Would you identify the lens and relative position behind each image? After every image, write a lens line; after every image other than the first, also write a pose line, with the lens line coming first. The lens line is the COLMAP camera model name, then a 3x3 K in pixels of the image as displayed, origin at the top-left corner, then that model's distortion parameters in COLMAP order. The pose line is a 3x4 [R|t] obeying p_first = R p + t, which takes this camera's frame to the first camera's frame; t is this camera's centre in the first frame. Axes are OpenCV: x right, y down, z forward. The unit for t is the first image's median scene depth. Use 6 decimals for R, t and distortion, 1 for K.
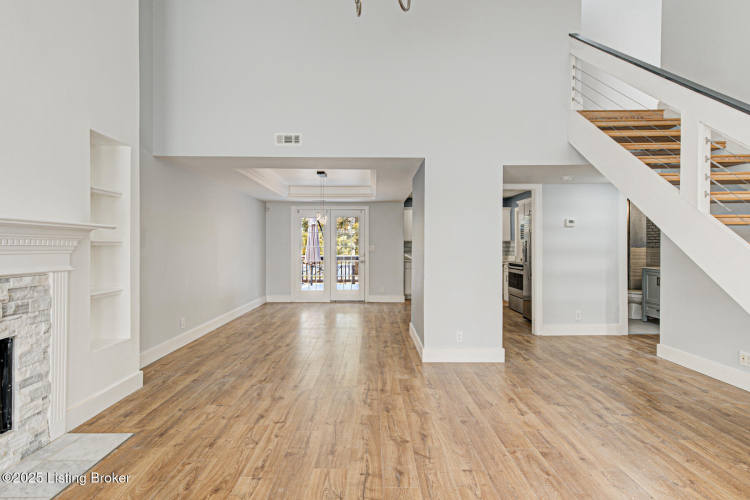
lens RADIAL K [[382.1, 0, 379.0], [0, 382.1, 248.8], [0, 0, 1]] dist [0.001467, 0.004461]
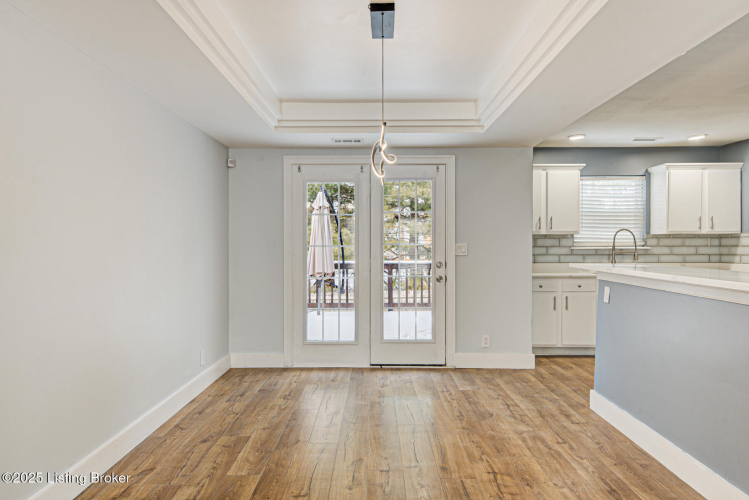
lens RADIAL K [[441.5, 0, 371.3], [0, 441.5, 250.9], [0, 0, 1]] dist [0.033215, -0.000198]
pose [[0.999773, -0.001886, -0.021228, -0.279348], [0.001883, 0.999998, -0.000163, 0.001804], [0.021228, 0.000123, 0.999775, 1.153130]]
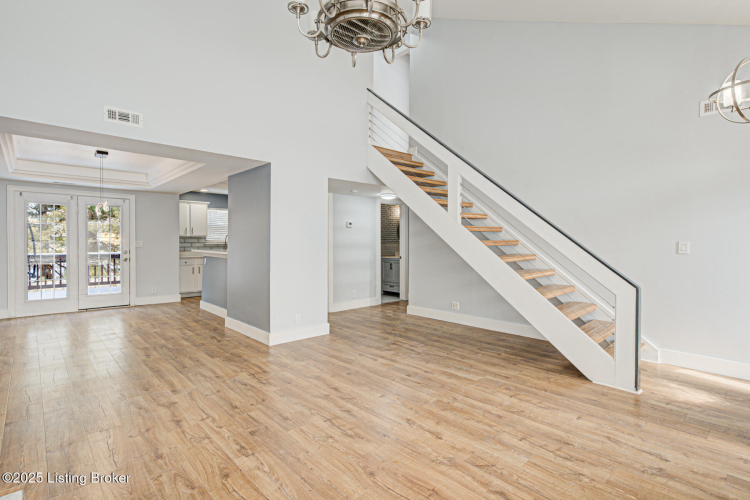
lens RADIAL K [[371.4, 0, 386.5], [0, 371.4, 247.4], [0, 0, 1]] dist [-0.001489, 0.000275]
pose [[0.716742, -0.007084, 0.697302, -0.501905], [0.001778, 0.999964, 0.008331, 0.001842], [-0.697336, -0.004731, 0.716729, -0.014332]]
